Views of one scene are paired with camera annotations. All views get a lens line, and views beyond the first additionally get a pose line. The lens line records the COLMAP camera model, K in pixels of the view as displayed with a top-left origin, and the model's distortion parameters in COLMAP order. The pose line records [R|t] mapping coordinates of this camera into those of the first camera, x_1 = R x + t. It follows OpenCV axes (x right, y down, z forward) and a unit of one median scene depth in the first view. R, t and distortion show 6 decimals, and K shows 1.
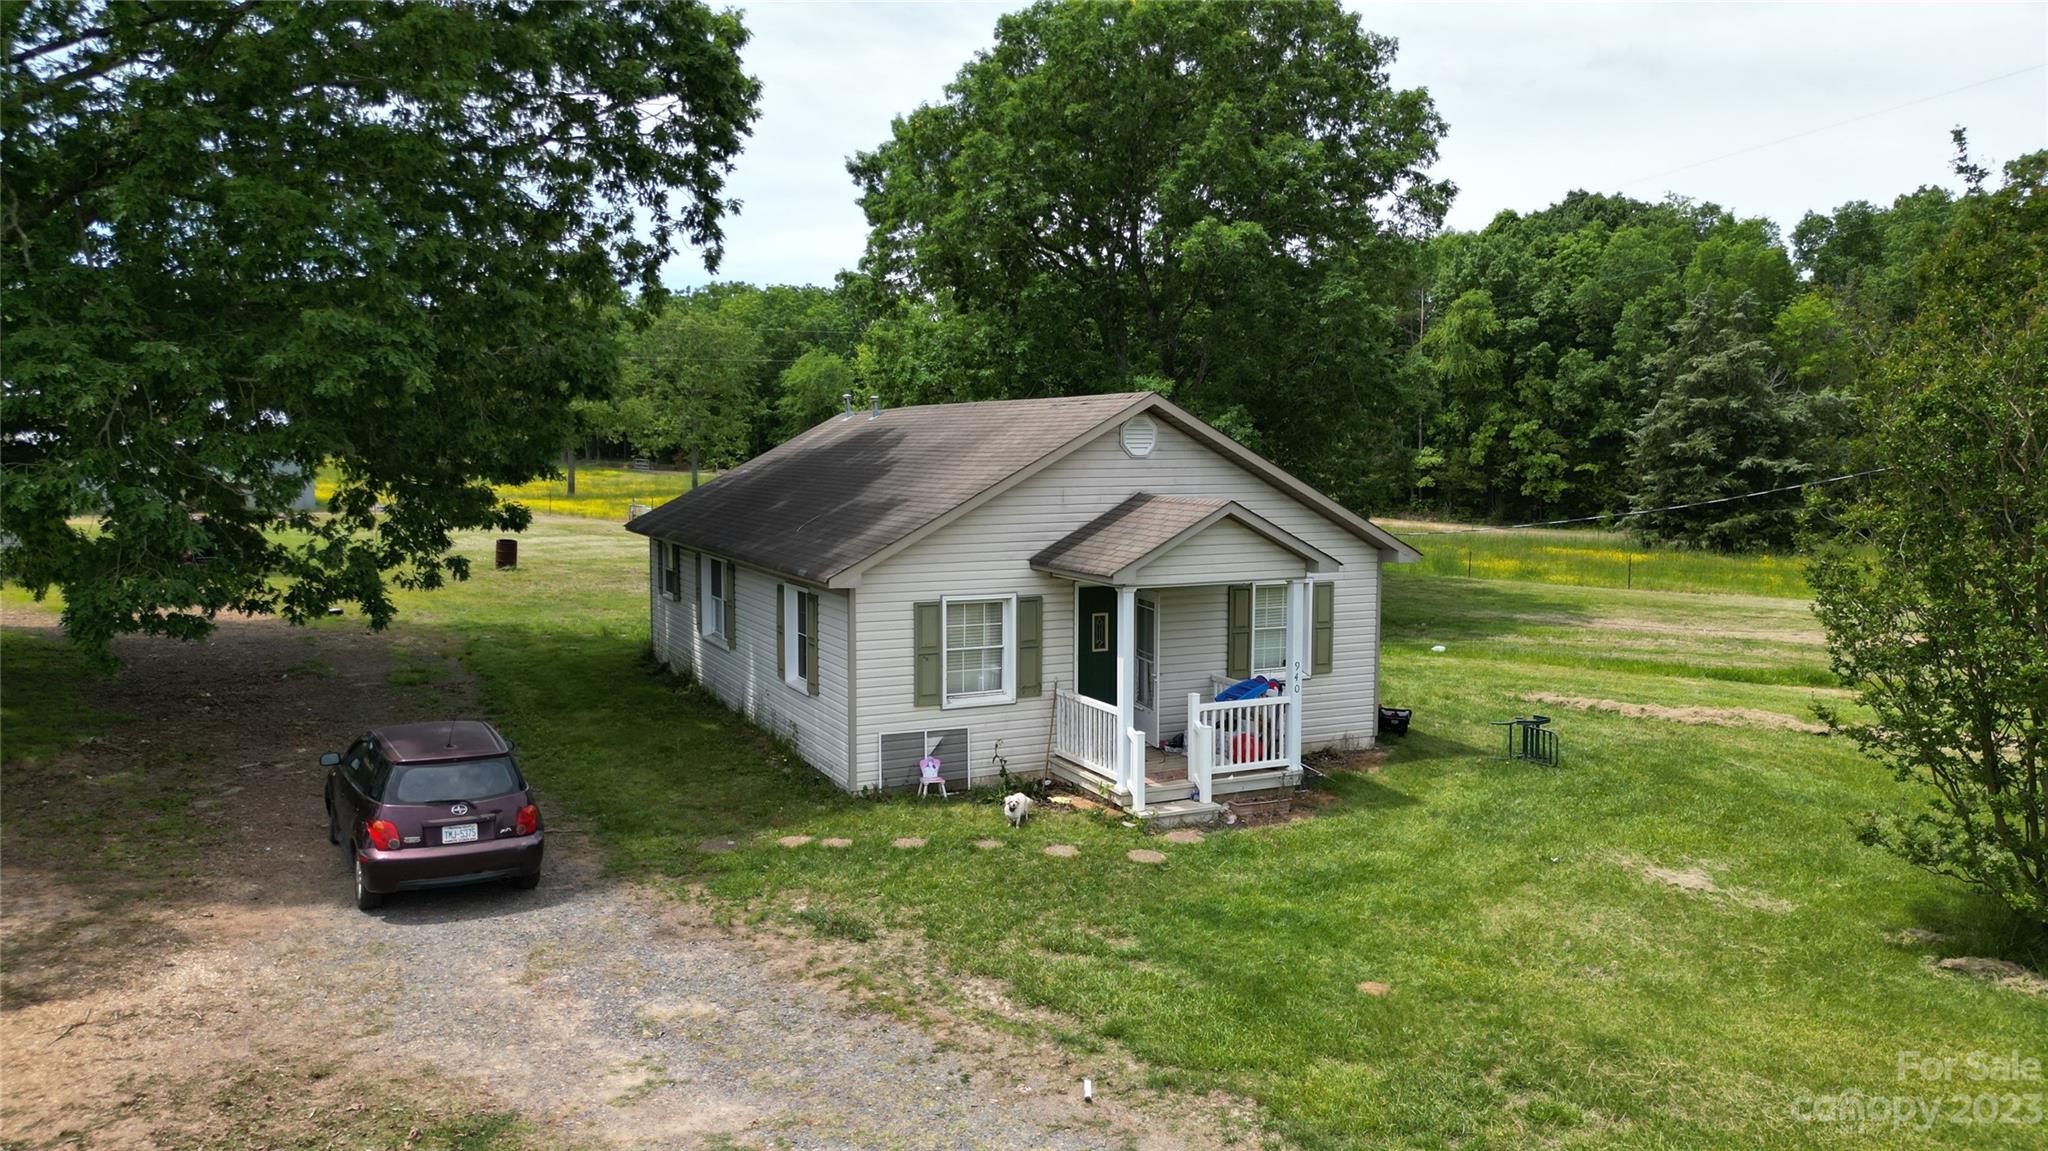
lens RADIAL K [[1429.3, 0, 1016.0], [0, 1429.3, 581.5], [0, 0, 1]] dist [0.072811, -0.073750]
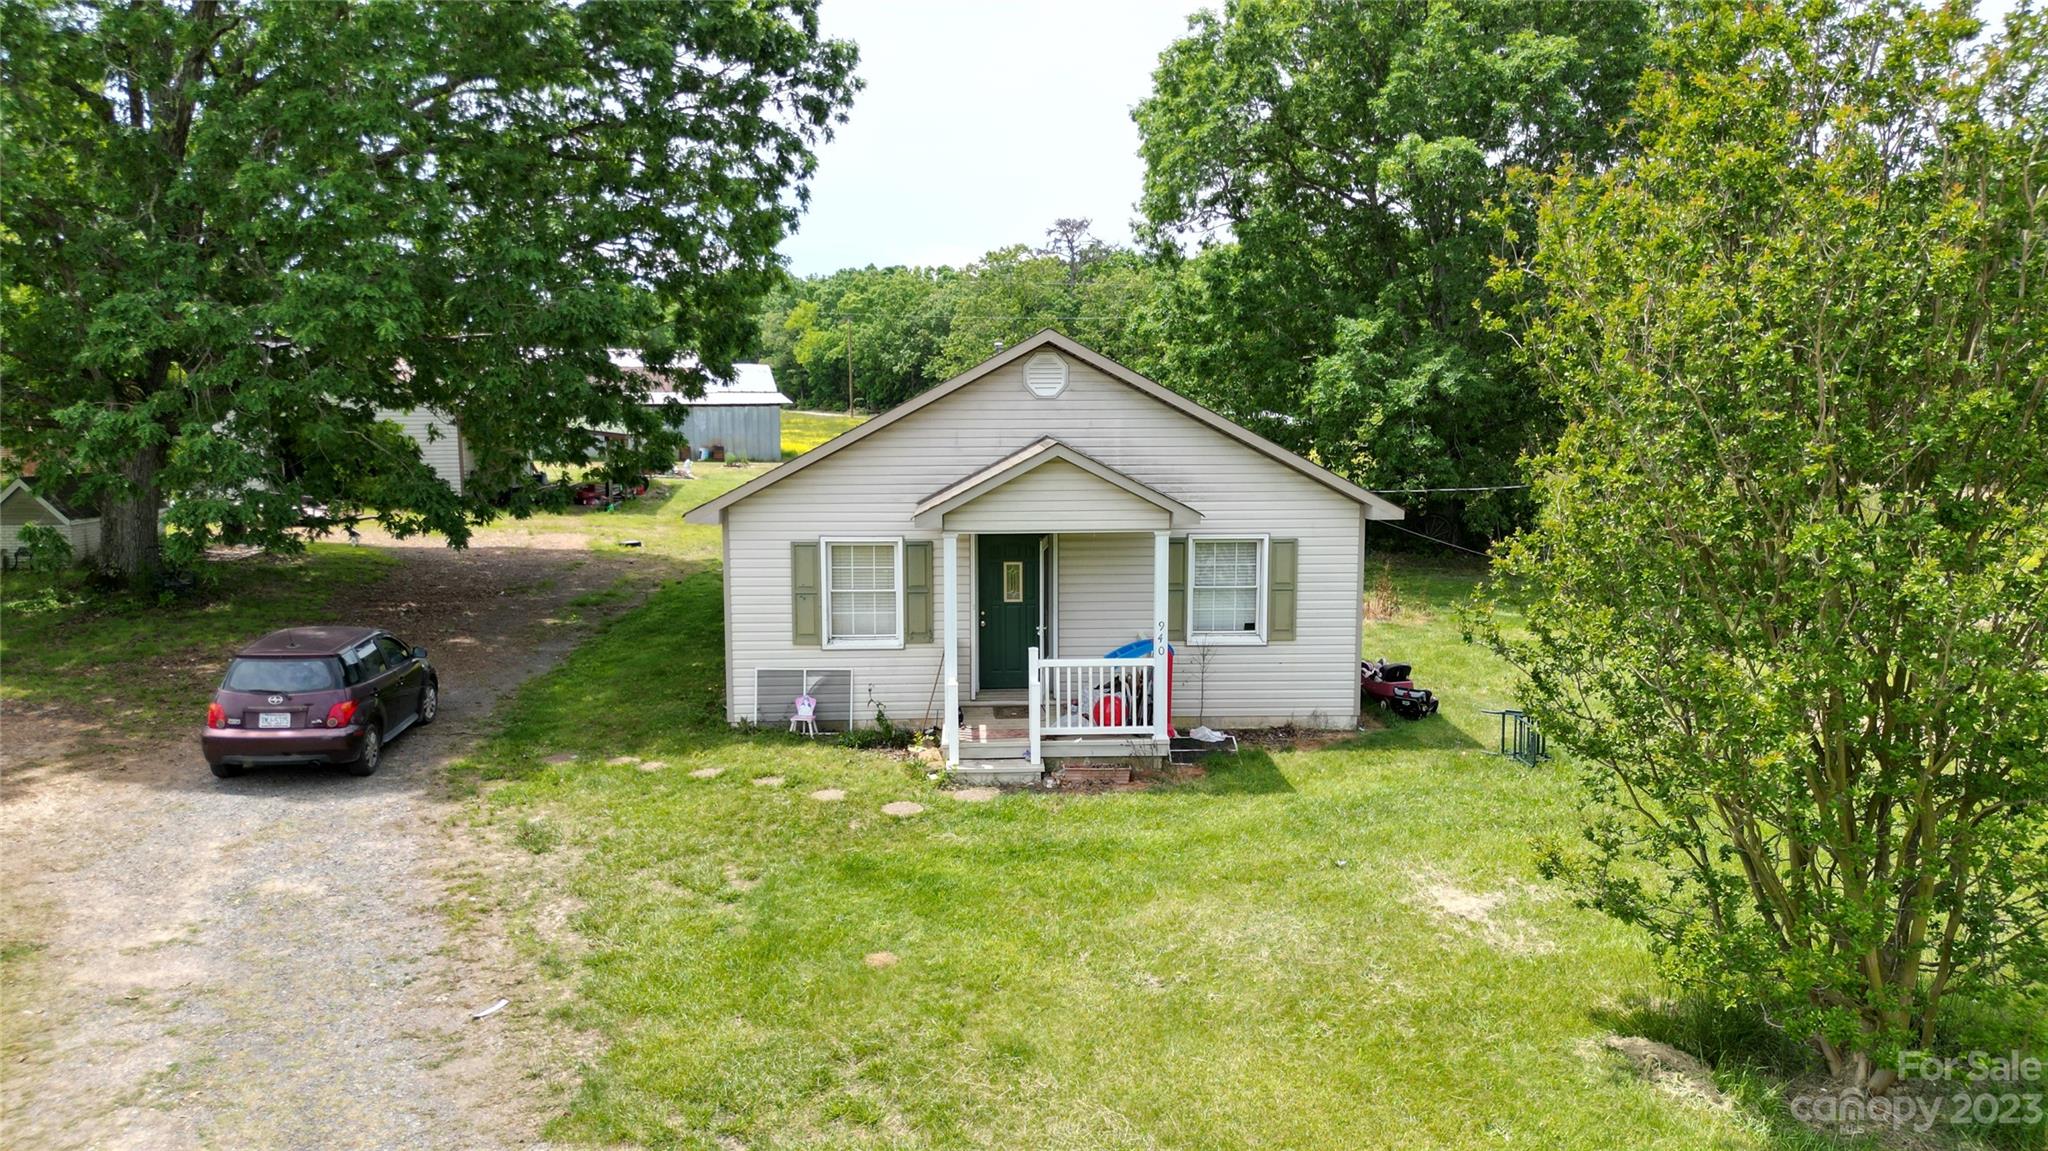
lens RADIAL K [[1429.3, 0, 1016.0], [0, 1429.3, 581.5], [0, 0, 1]] dist [0.072811, -0.073750]
pose [[0.921086, 0.045188, -0.386728, 0.597181], [-0.034992, 0.998830, 0.033368, 0.004679], [0.387784, -0.017203, 0.921590, 0.163889]]
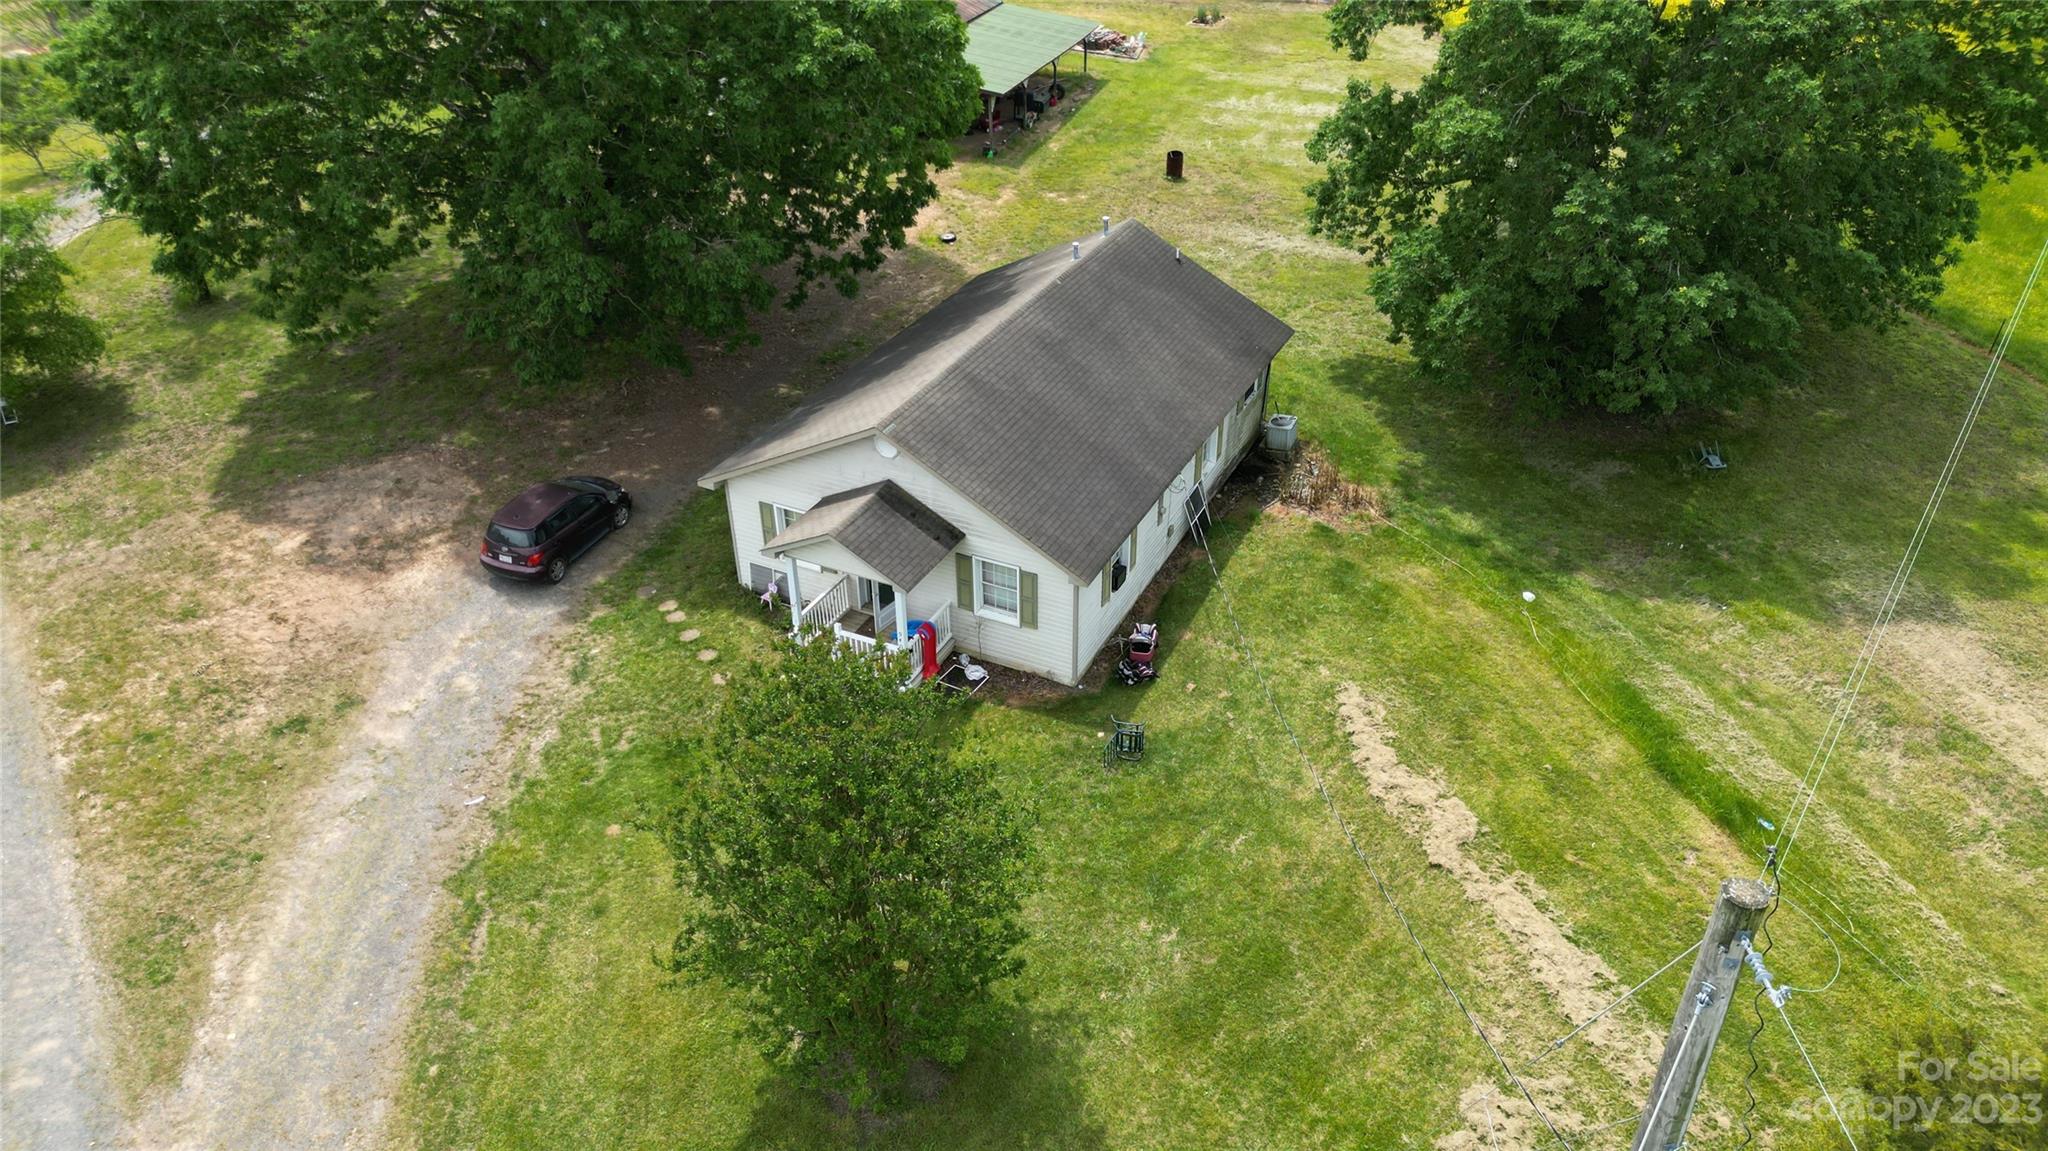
lens RADIAL K [[1429.3, 0, 1016.0], [0, 1429.3, 581.5], [0, 0, 1]] dist [0.072811, -0.073750]
pose [[0.619868, 0.431621, -0.655337, 1.606941], [-0.068493, 0.861710, 0.502757, -0.984406], [0.781711, -0.266757, 0.563710, 0.335015]]
